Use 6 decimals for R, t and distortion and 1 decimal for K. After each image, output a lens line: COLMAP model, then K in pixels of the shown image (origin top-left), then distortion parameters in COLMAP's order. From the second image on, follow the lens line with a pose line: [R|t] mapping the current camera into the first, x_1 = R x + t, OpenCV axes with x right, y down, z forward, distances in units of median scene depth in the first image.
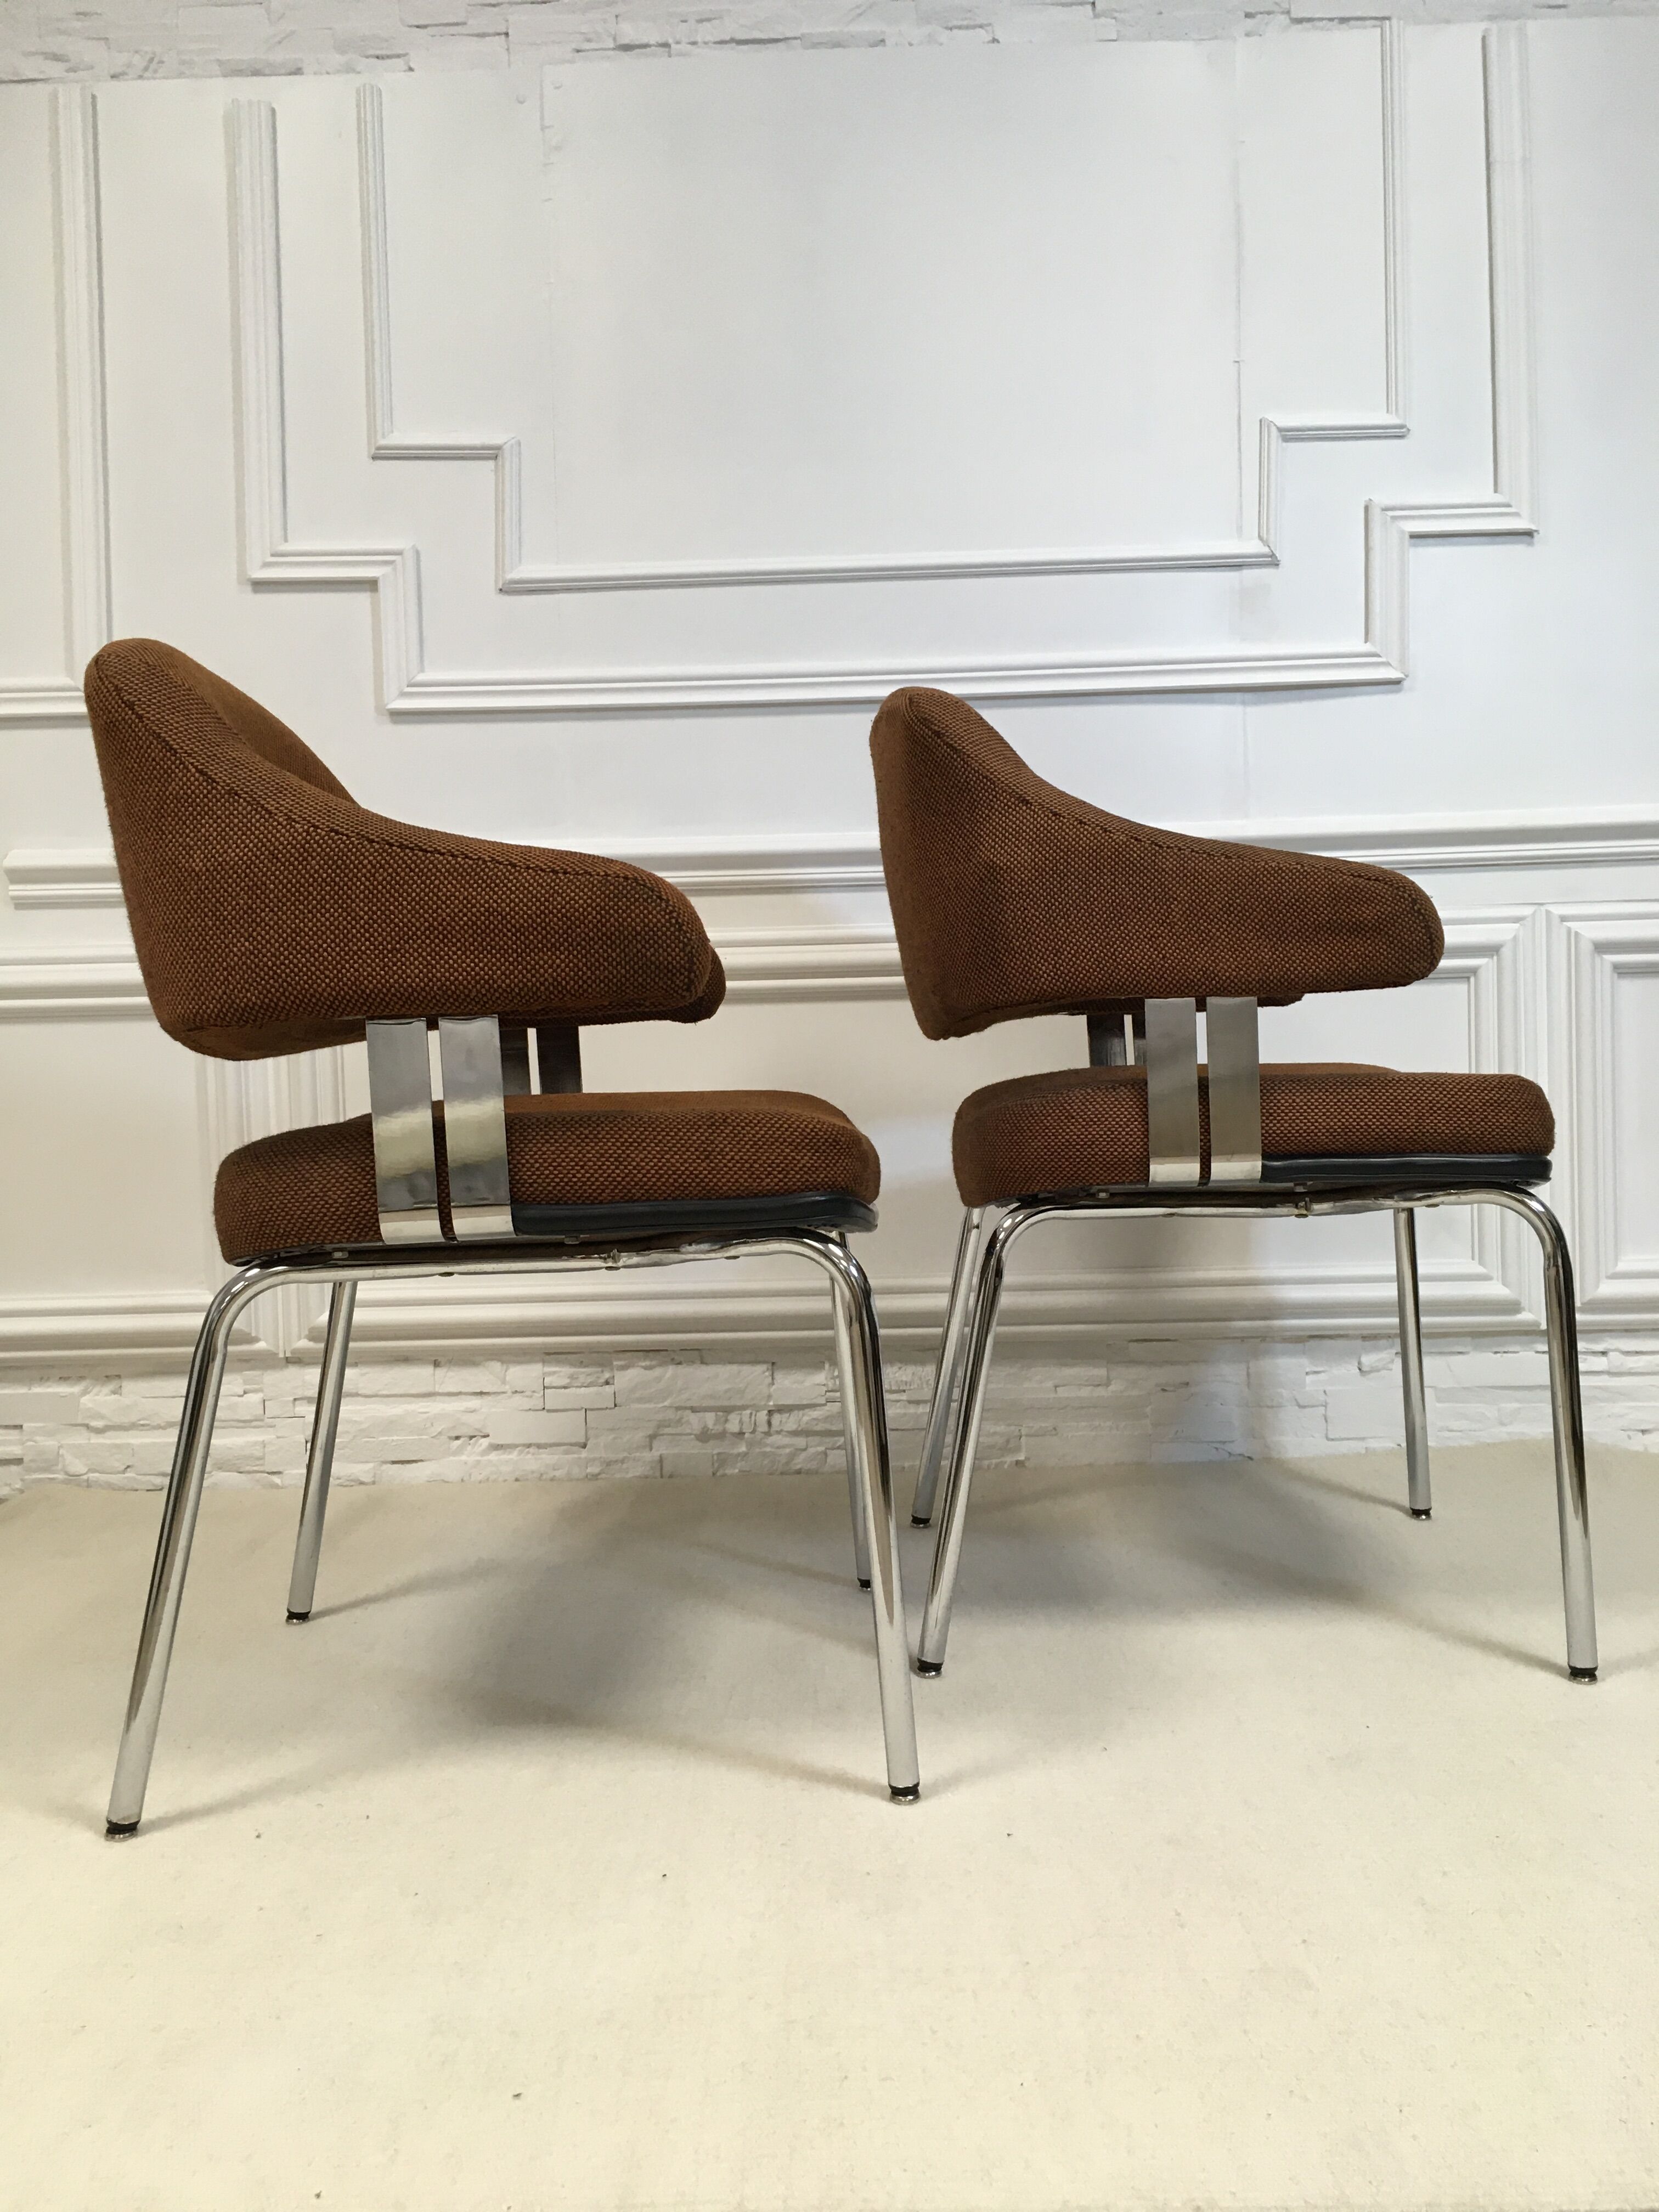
lens RADIAL K [[1887.2, 0, 825.7], [0, 1887.2, 1104.7], [0, 0, 1]] dist [0.089739, -0.130898]
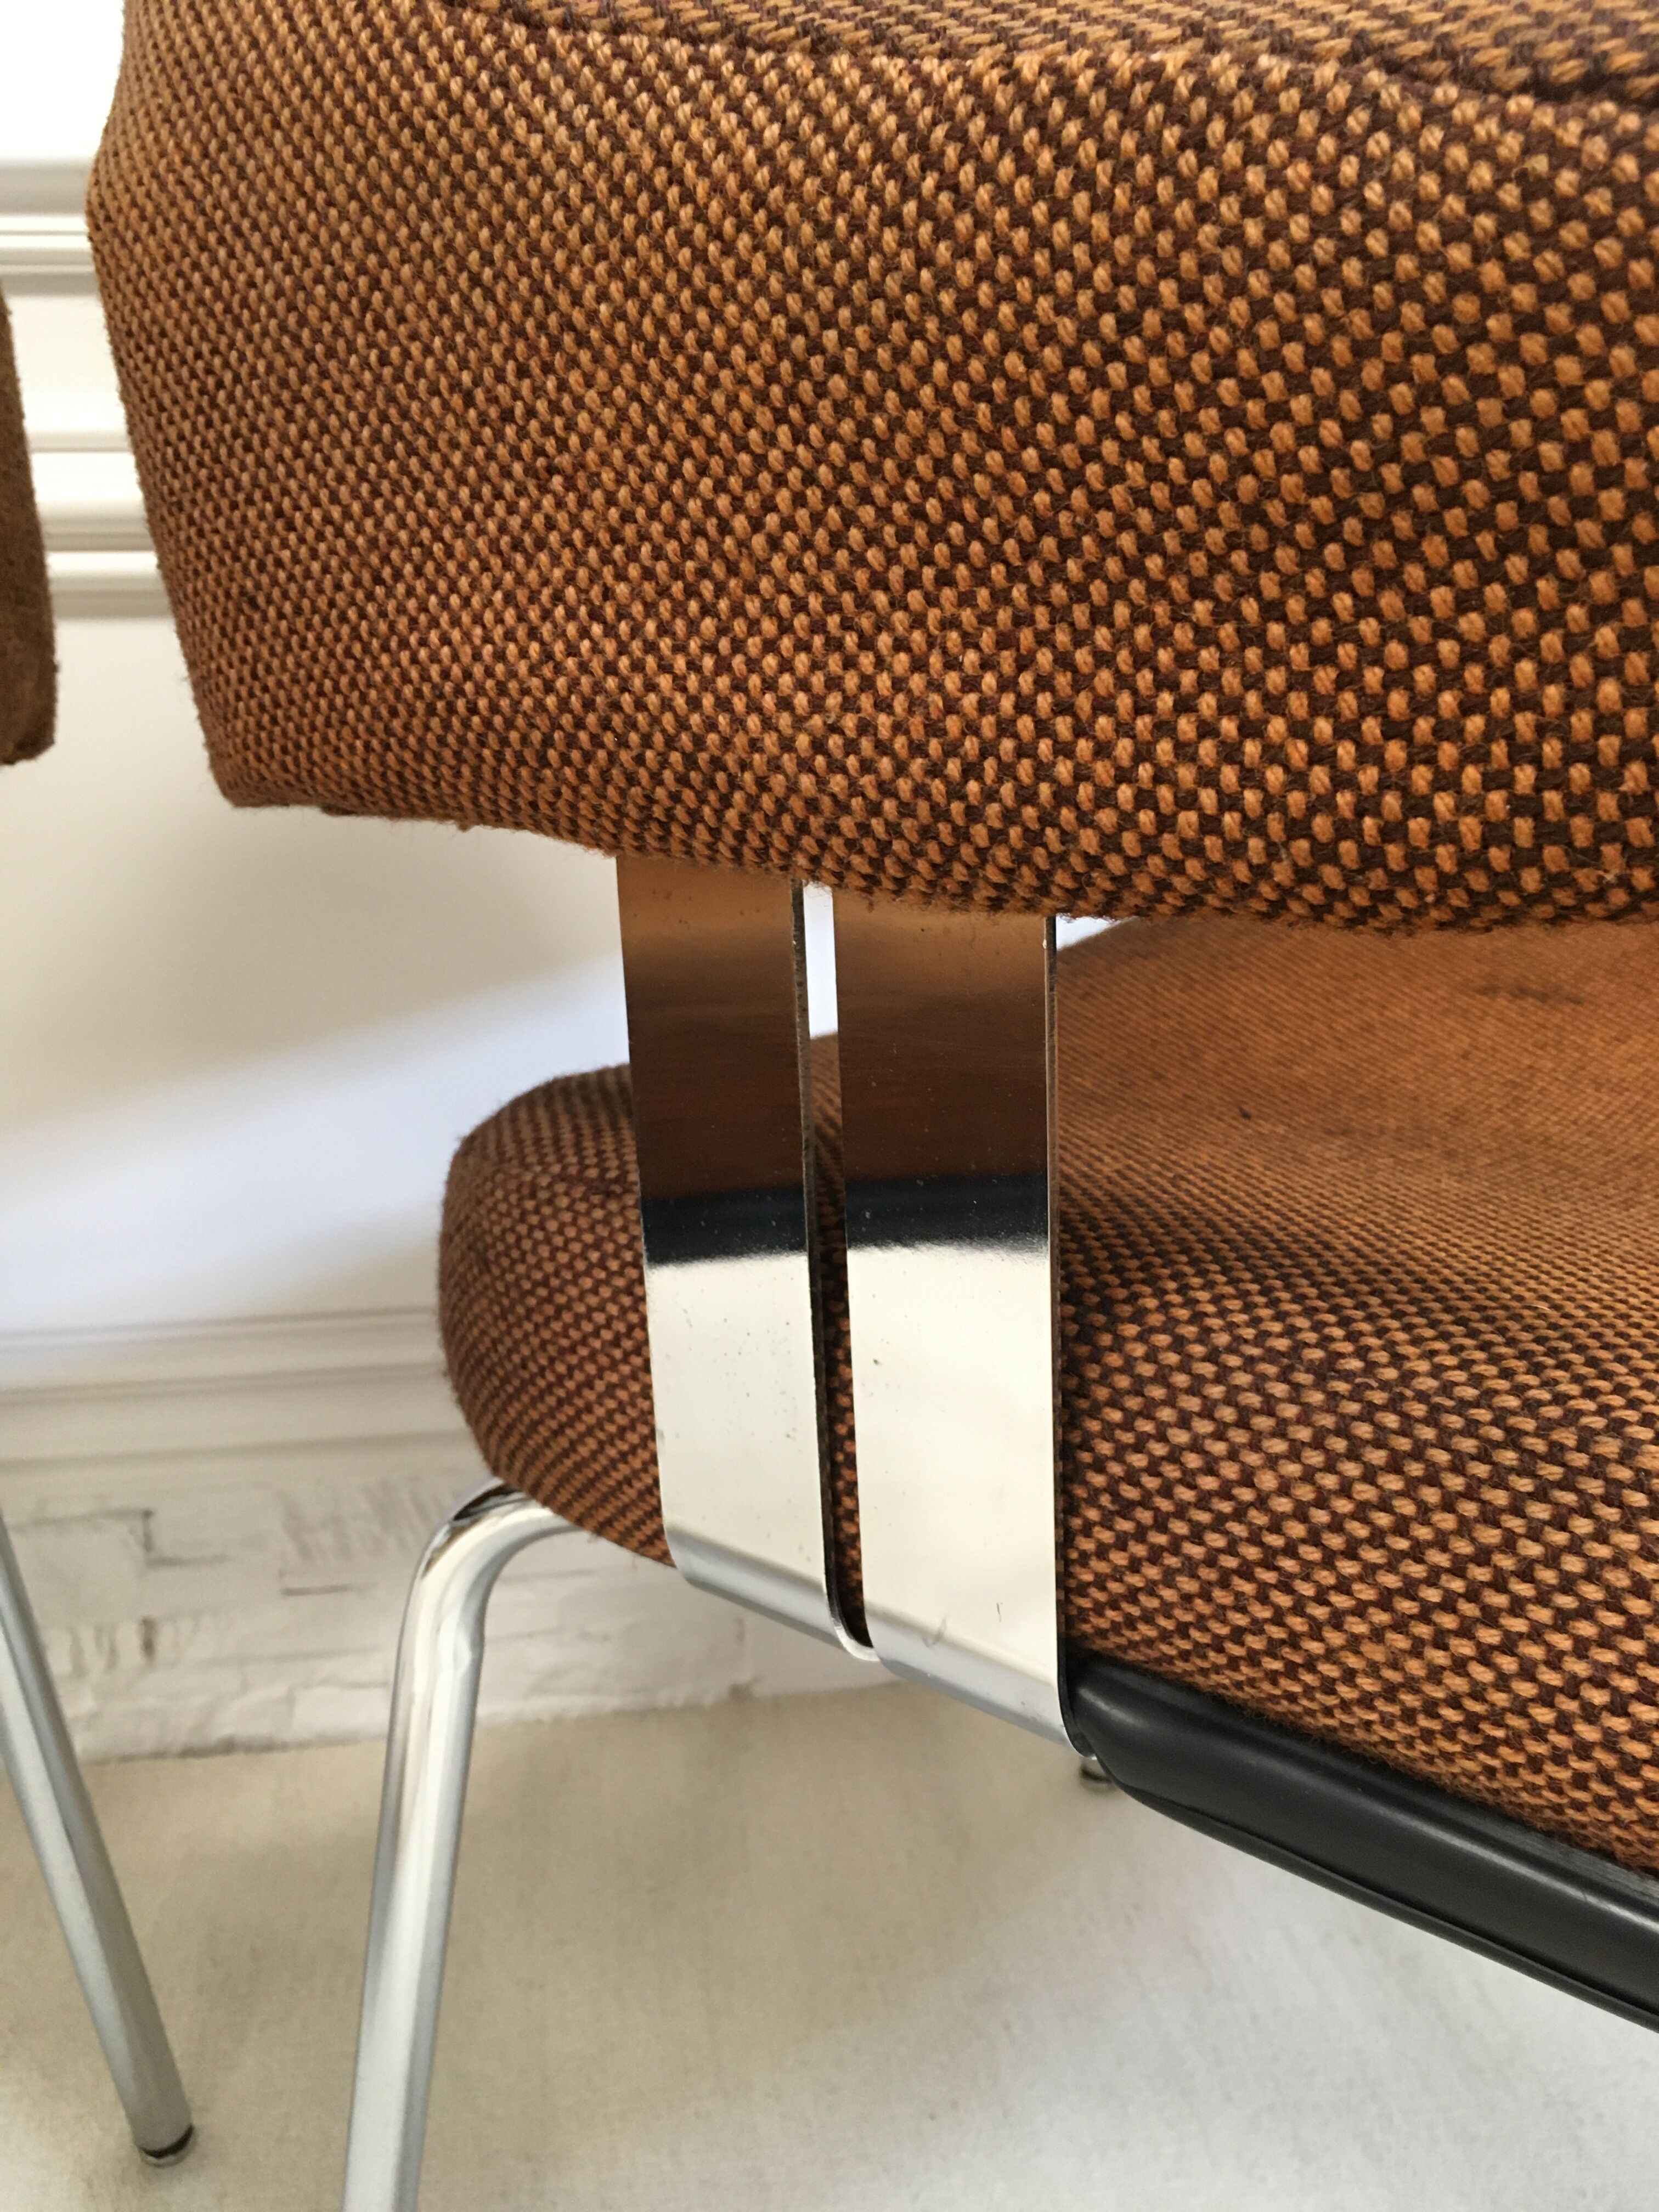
lens RADIAL K [[1928.9, 0, 830.2], [0, 1928.9, 1162.2], [0, 0, 1]] dist [0.079575, -0.148390]
pose [[0.988849, -0.033538, 0.145097, 0.062204], [-0.007640, 0.961604, 0.274333, -0.056561], [-0.148726, -0.272383, 0.950625, 0.606610]]
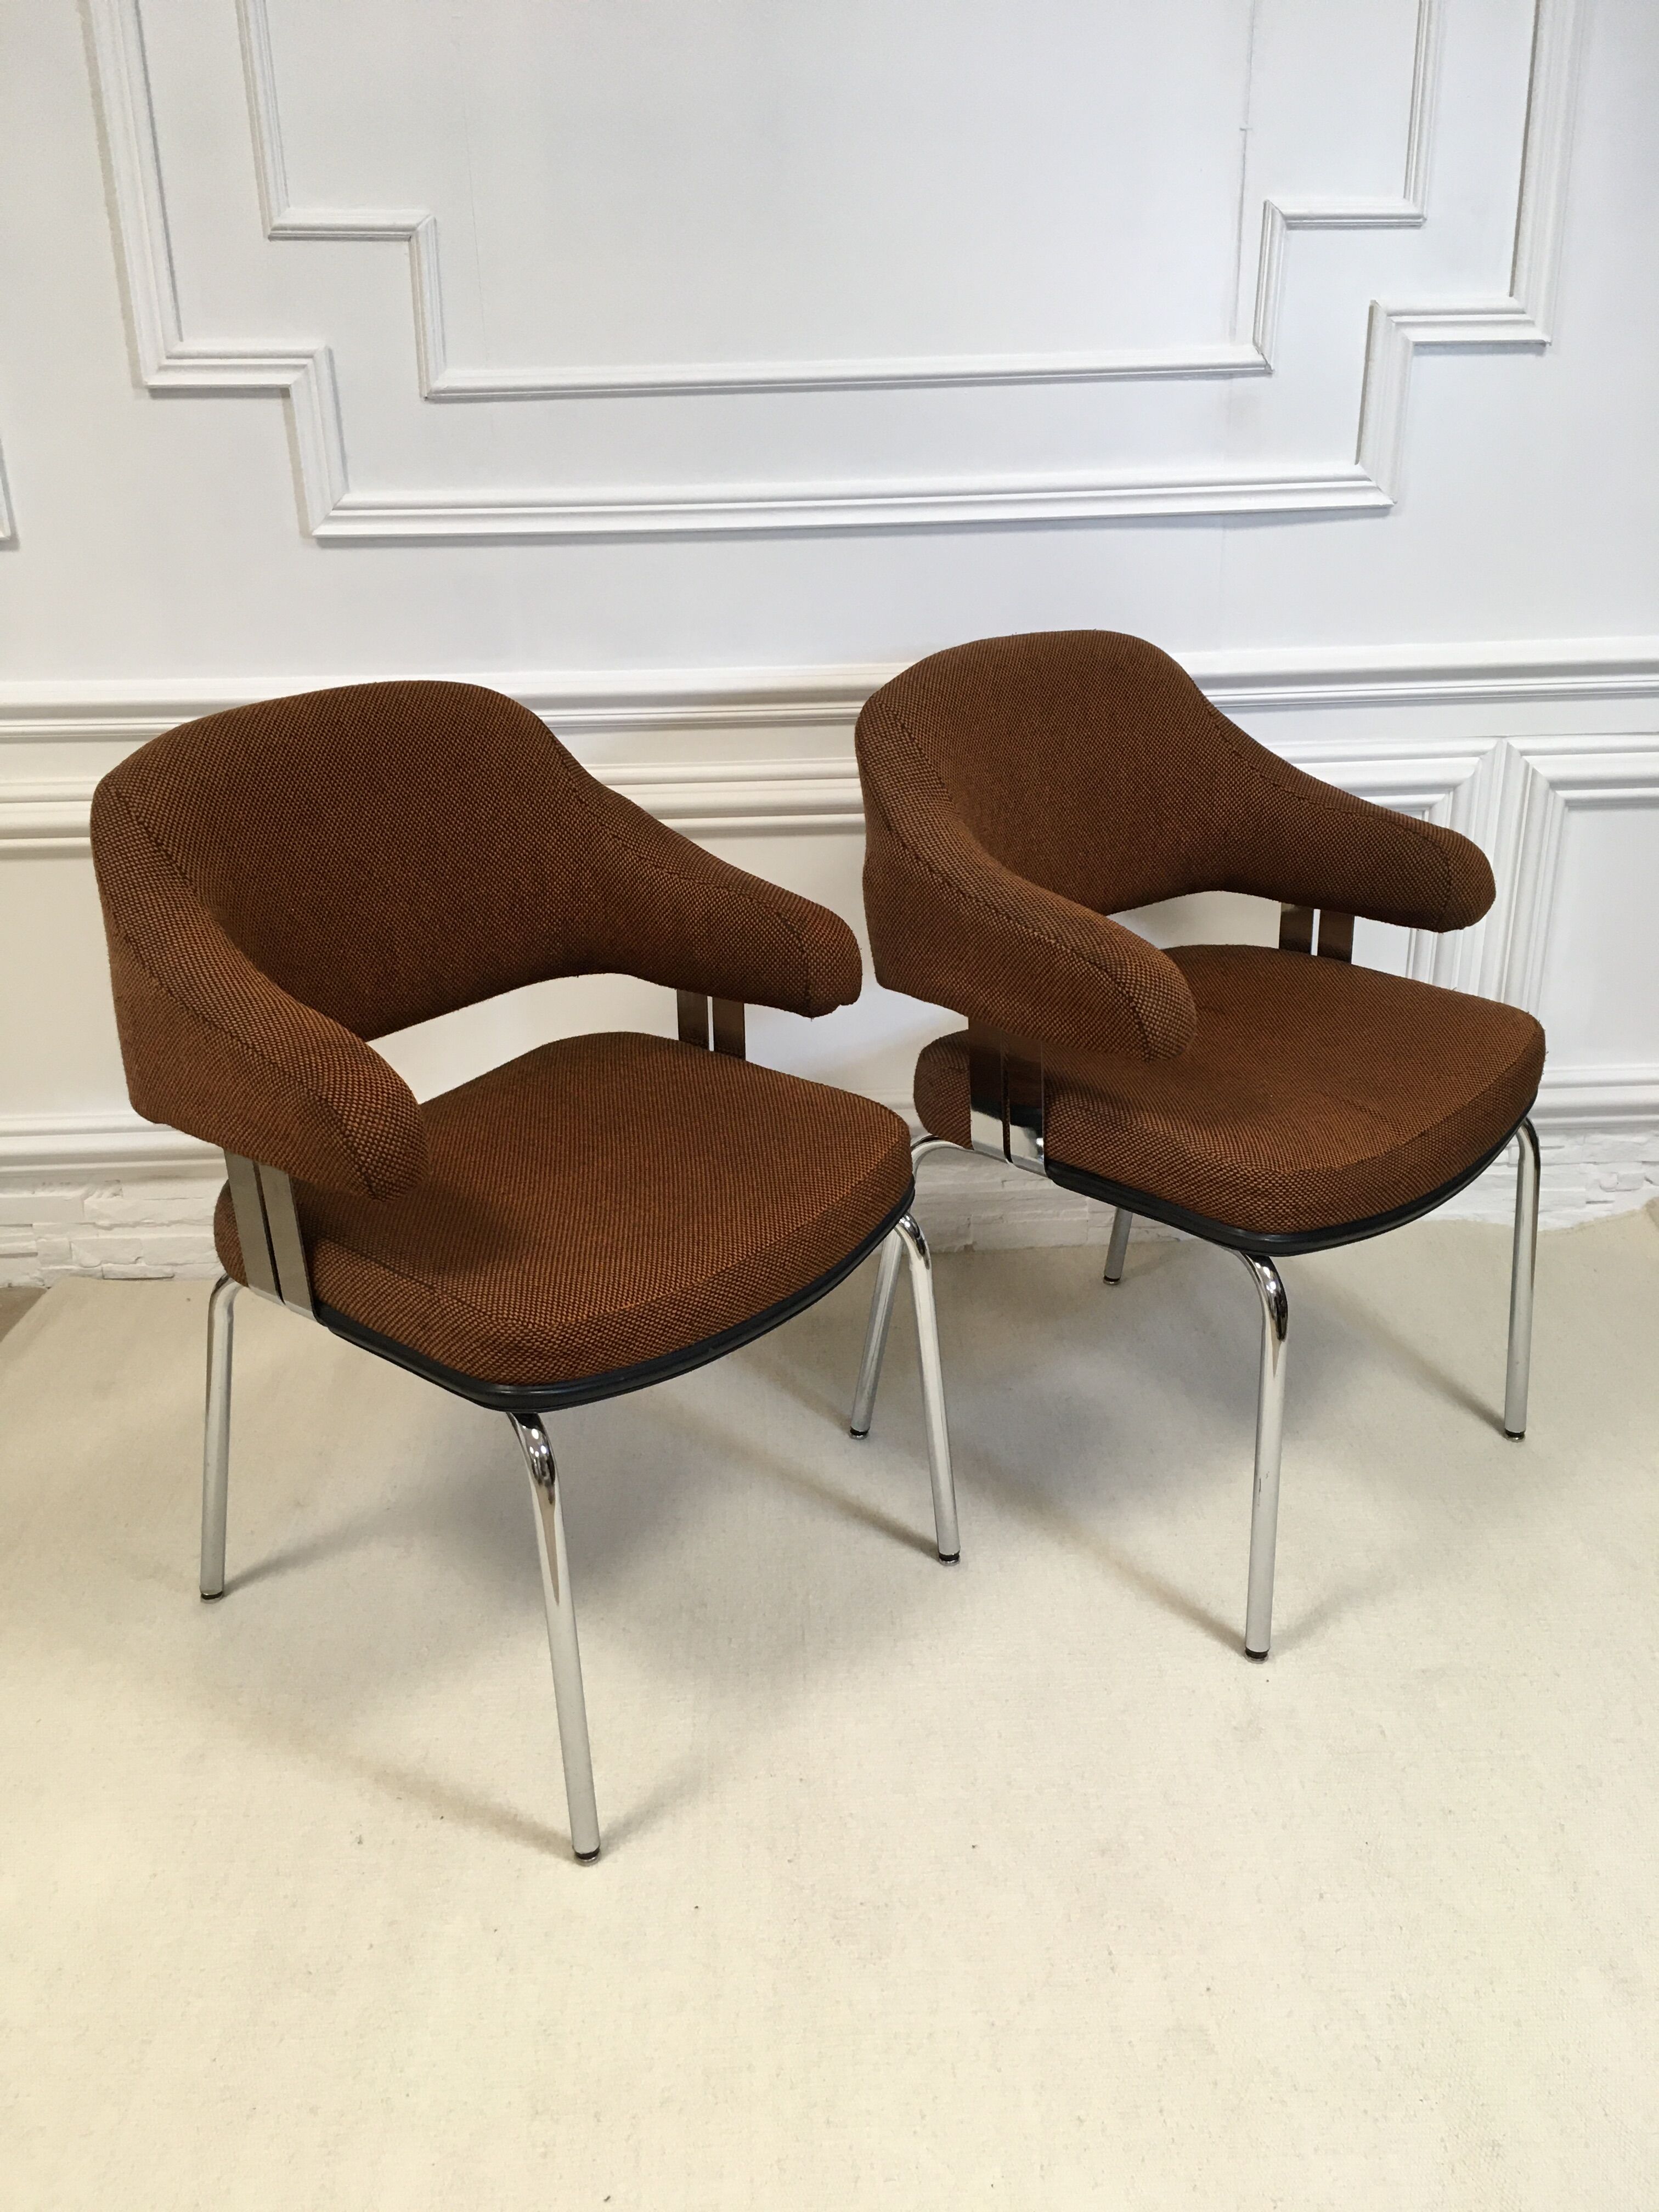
lens RADIAL K [[1884.0, 0, 829.5], [0, 1884.0, 1106.0], [0, 0, 1]] dist [0.085969, -0.120171]
pose [[0.998938, -0.017405, 0.042669, -0.022827], [0.000958, 0.933578, 0.358372, -0.281795], [-0.046072, -0.357950, 0.932603, 0.017931]]
